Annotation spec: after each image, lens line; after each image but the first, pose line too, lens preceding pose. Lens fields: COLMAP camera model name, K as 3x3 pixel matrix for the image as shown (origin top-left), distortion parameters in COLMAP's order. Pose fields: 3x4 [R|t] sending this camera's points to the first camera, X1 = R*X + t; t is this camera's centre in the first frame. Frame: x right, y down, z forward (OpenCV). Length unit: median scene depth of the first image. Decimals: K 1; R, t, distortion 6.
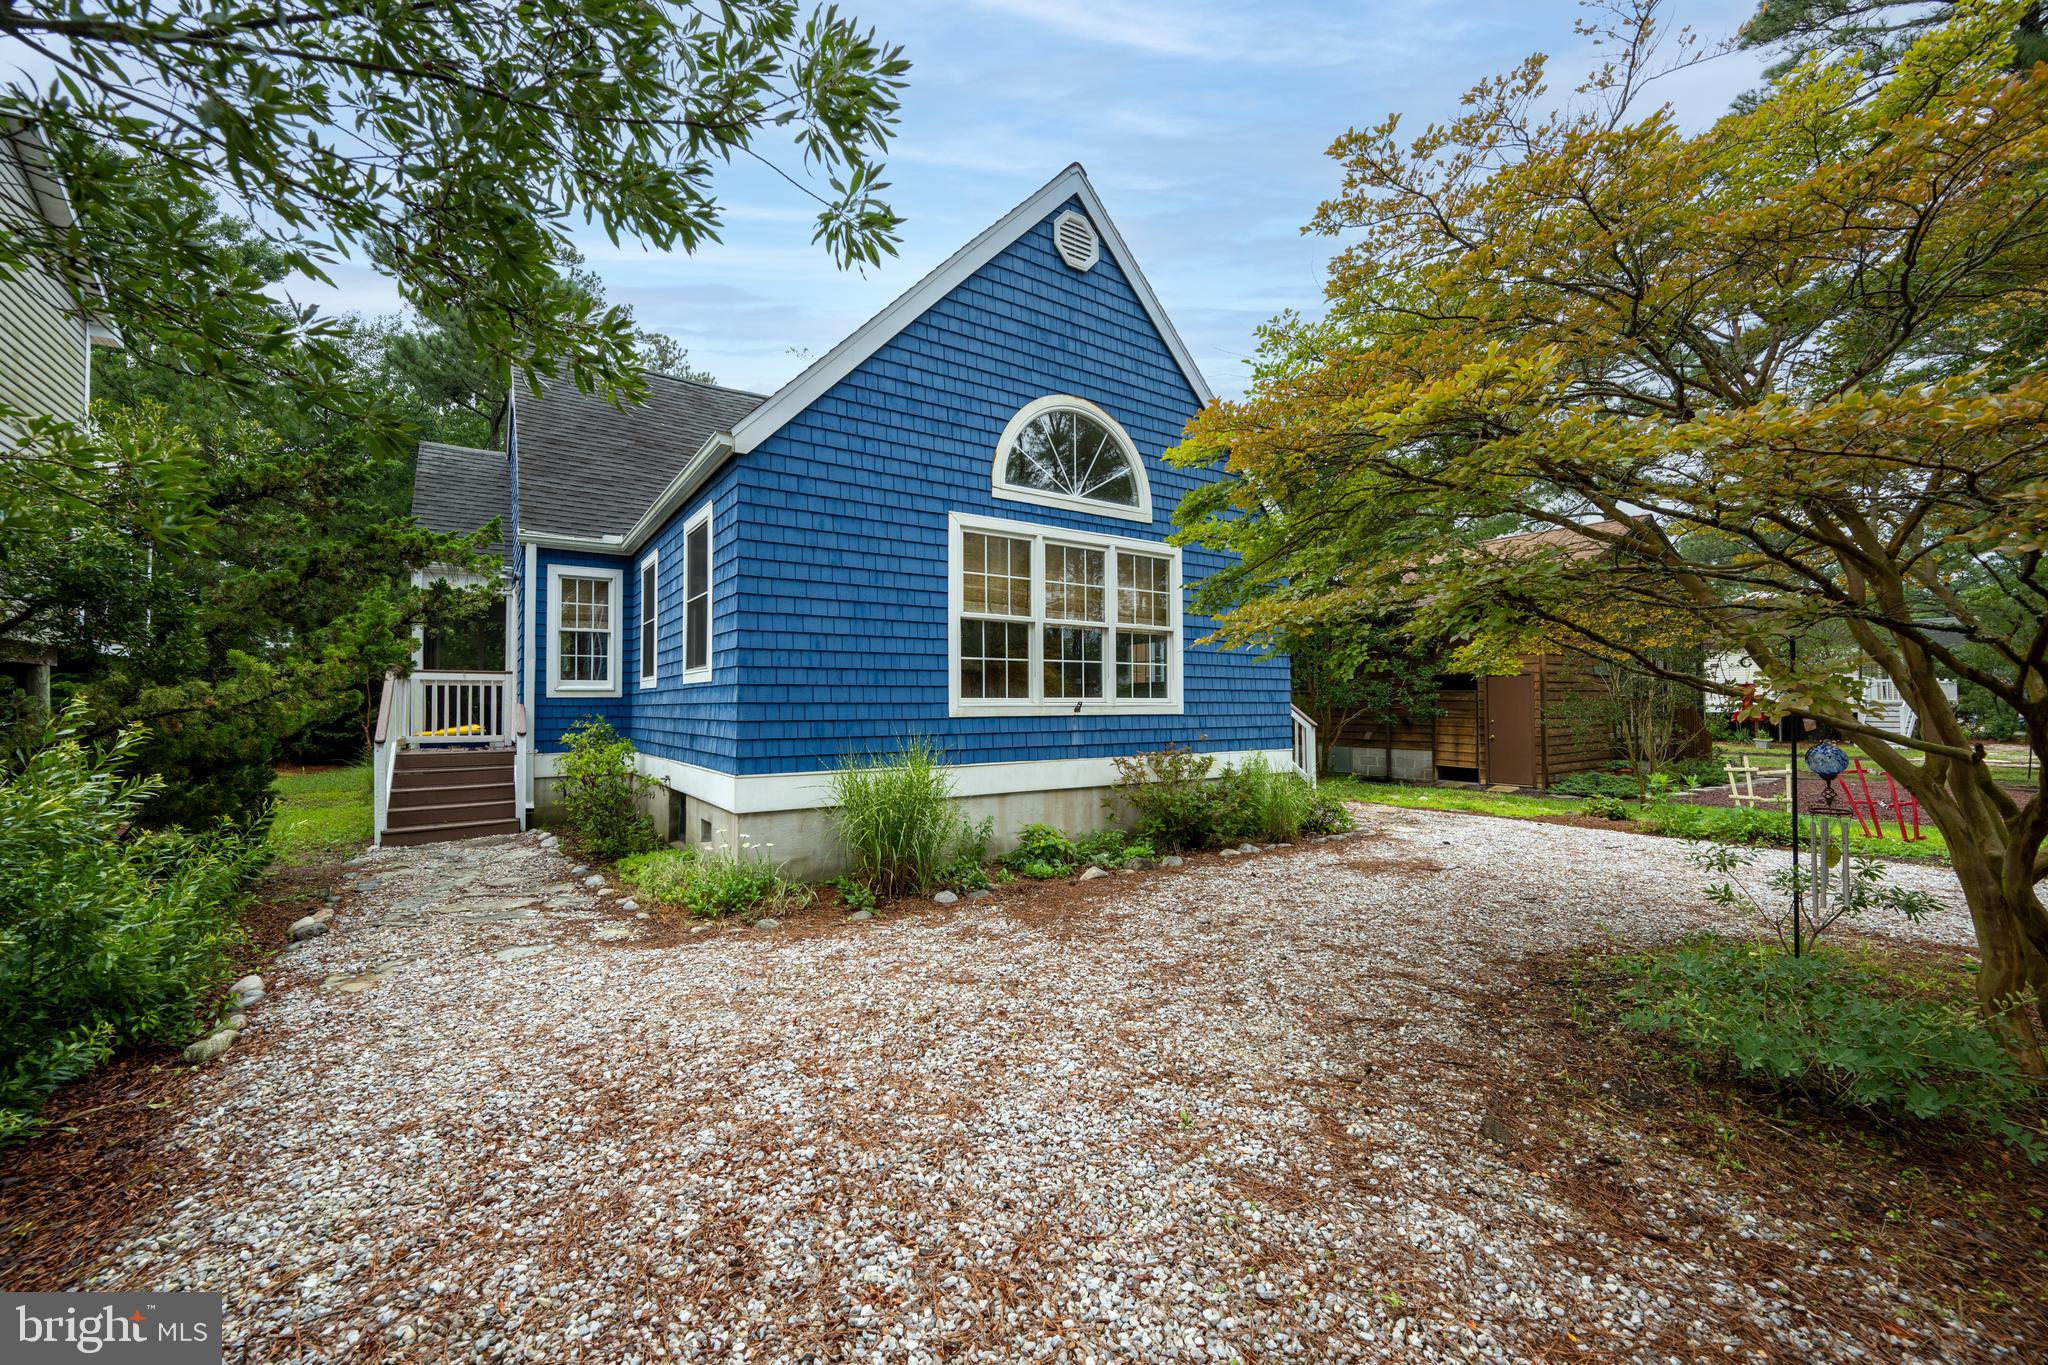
lens RADIAL K [[809.8, 0, 1032.8], [0, 809.8, 681.9], [0, 0, 1]] dist [0.000570, 0.000054]
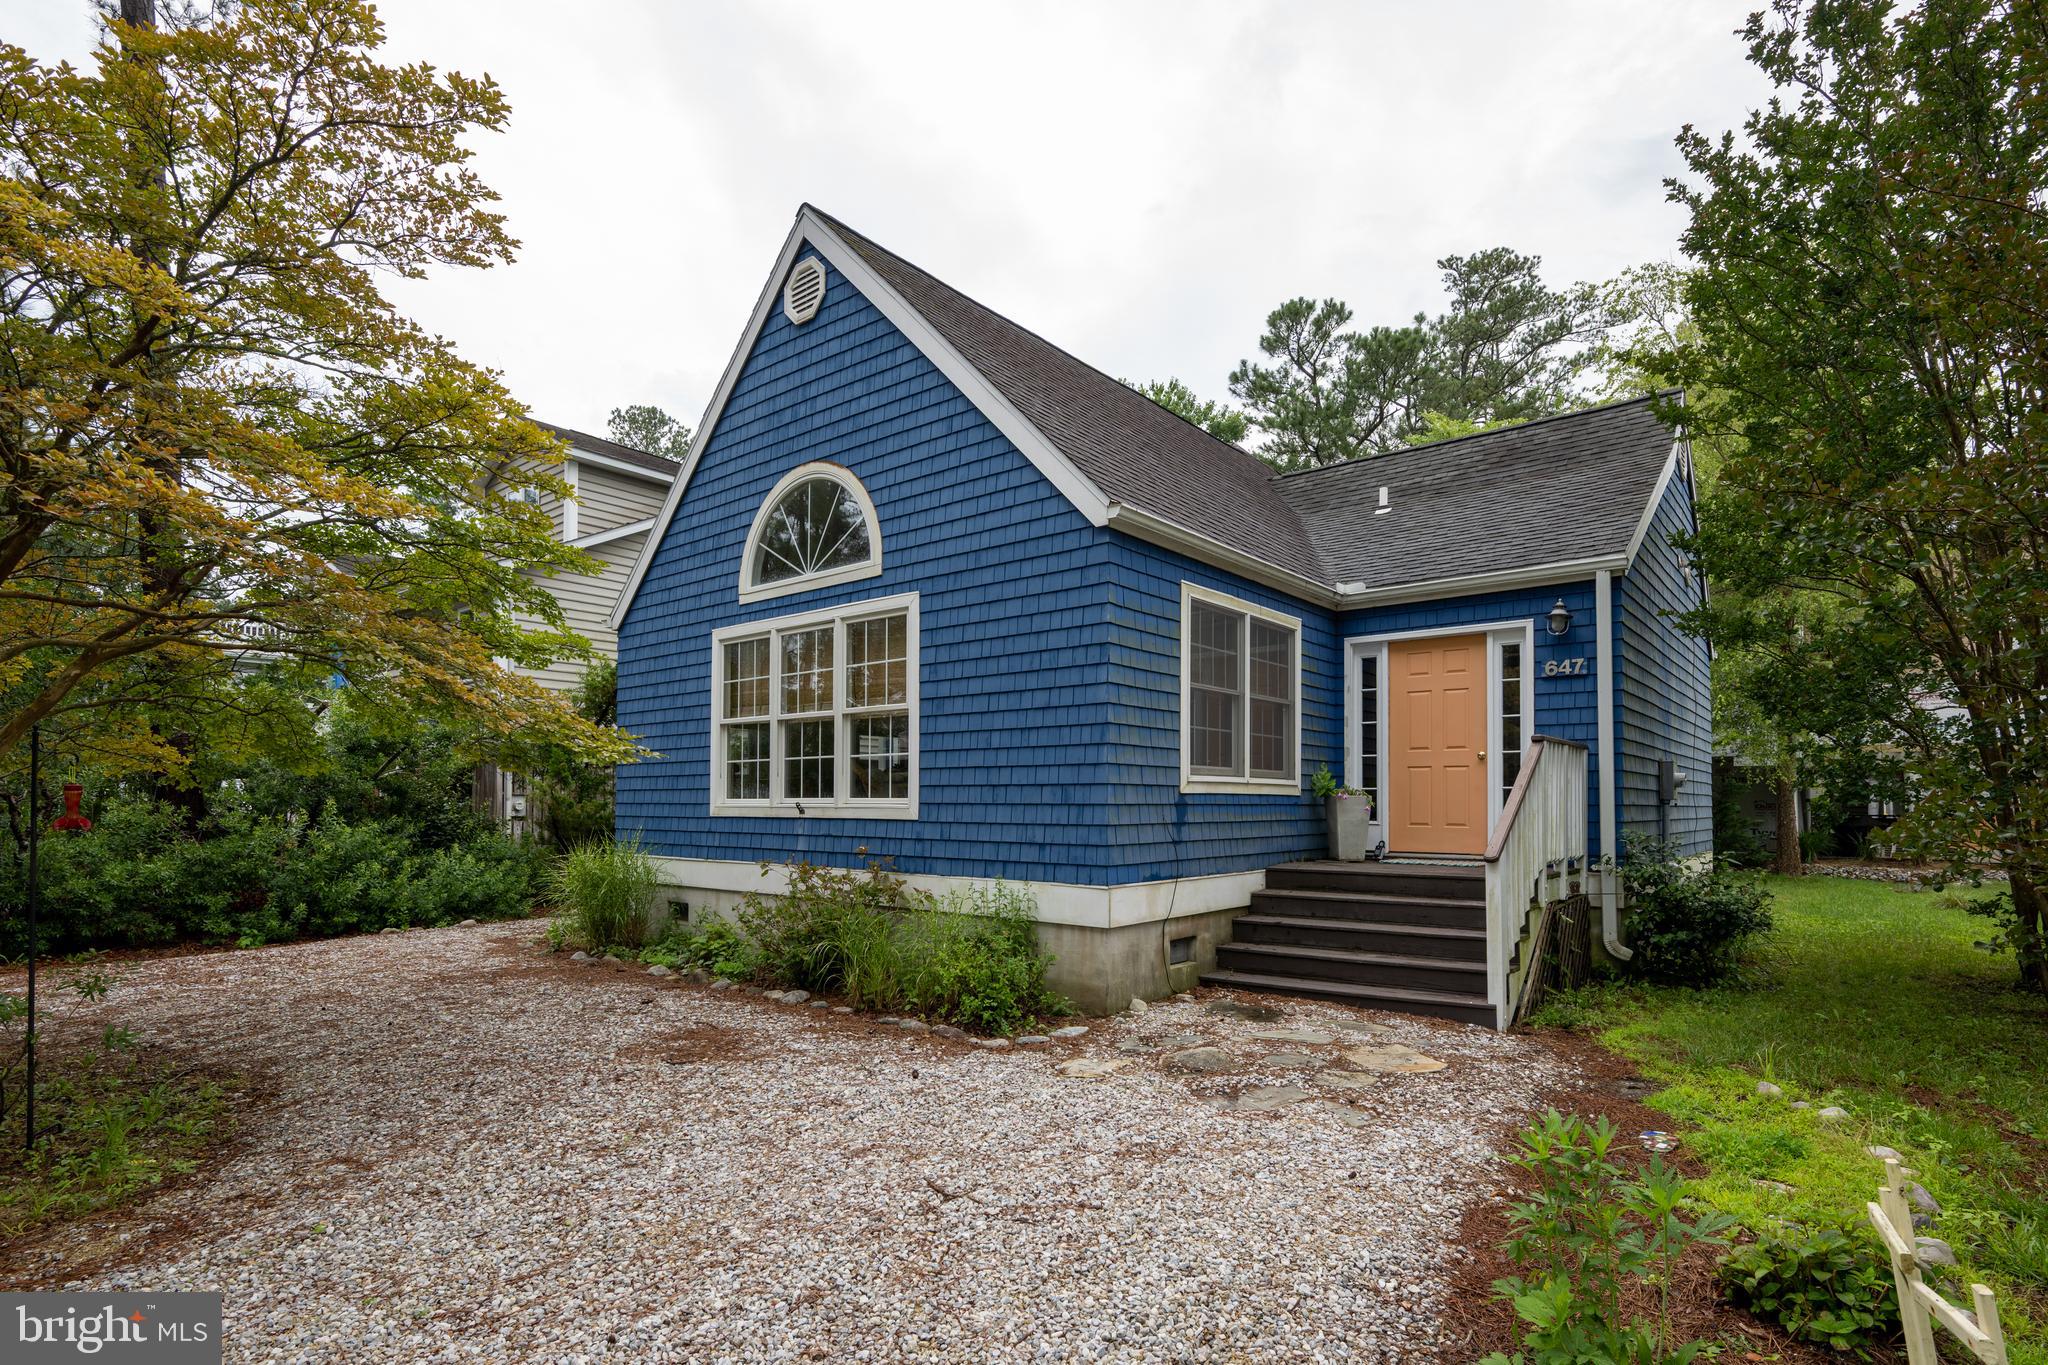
lens RADIAL K [[1016.6, 0, 1025.2], [0, 1016.6, 778.7], [0, 0, 1]] dist [0.001249, 0.000151]
pose [[0.264647, -0.016919, -0.964197, 1.200727], [0.022347, 0.999685, -0.011408, 0.016399], [0.964086, -0.018528, 0.264942, 0.927159]]
